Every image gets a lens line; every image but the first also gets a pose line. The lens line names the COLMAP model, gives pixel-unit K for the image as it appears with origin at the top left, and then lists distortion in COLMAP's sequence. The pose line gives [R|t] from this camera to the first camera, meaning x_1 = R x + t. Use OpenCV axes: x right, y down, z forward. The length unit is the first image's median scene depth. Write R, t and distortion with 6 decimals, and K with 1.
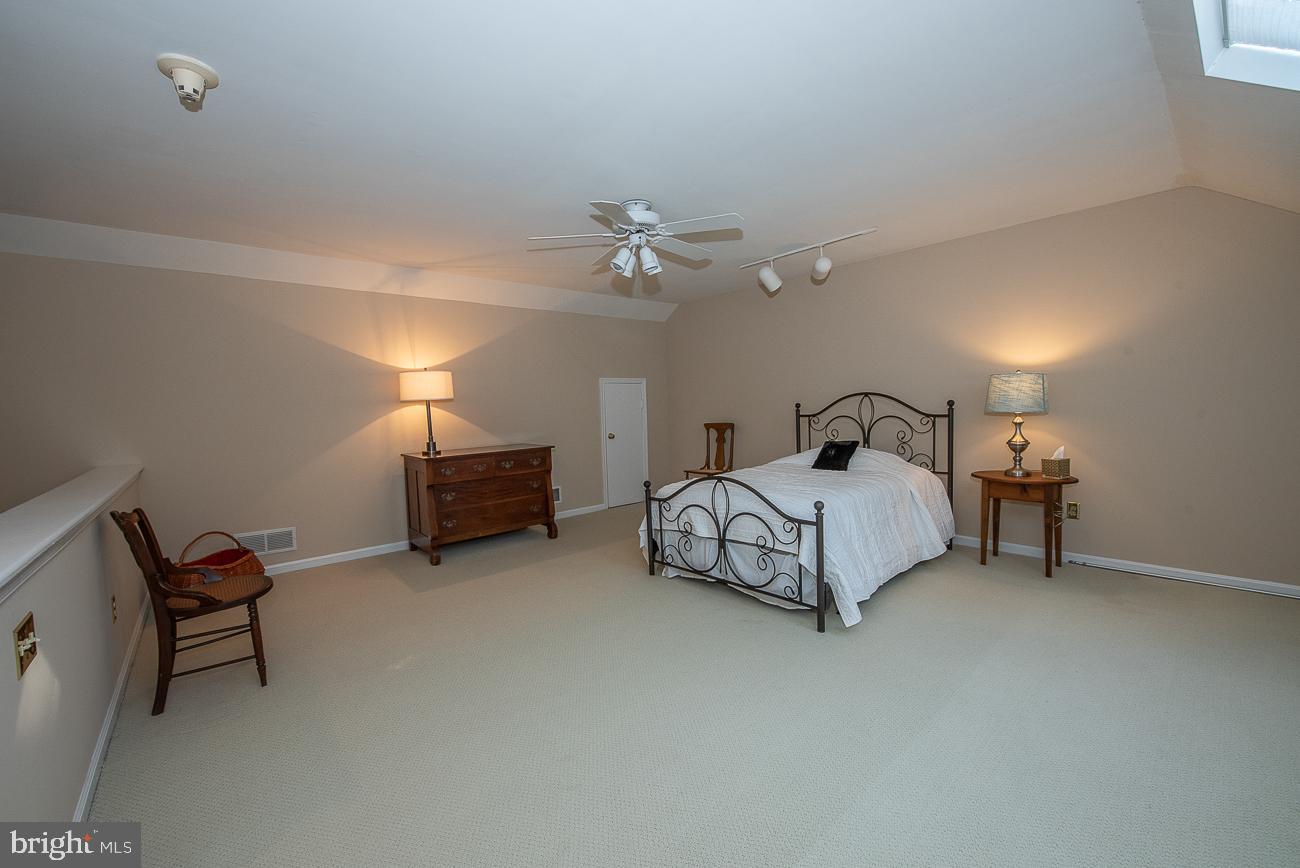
lens RADIAL K [[516.5, 0, 650.0], [0, 516.5, 434.0], [0, 0, 1]] dist [-0.017385, -0.000460]
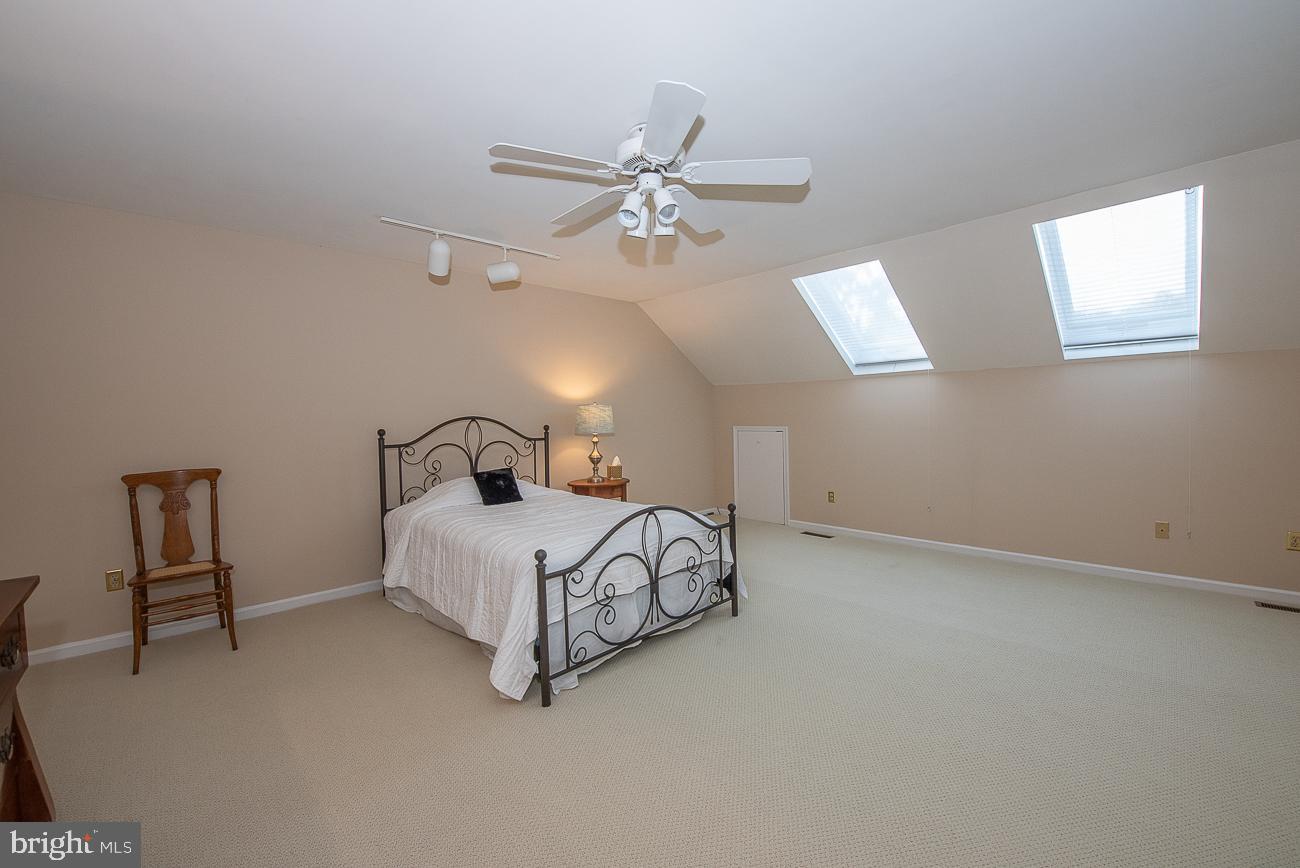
lens RADIAL K [[516.5, 0, 650.0], [0, 516.5, 434.0], [0, 0, 1]] dist [-0.017385, -0.000460]
pose [[-0.035349, 0.002003, 0.999373, -0.603303], [0.085099, 0.996372, 0.001013, -0.030164], [-0.995745, 0.085082, -0.035391, 0.886954]]
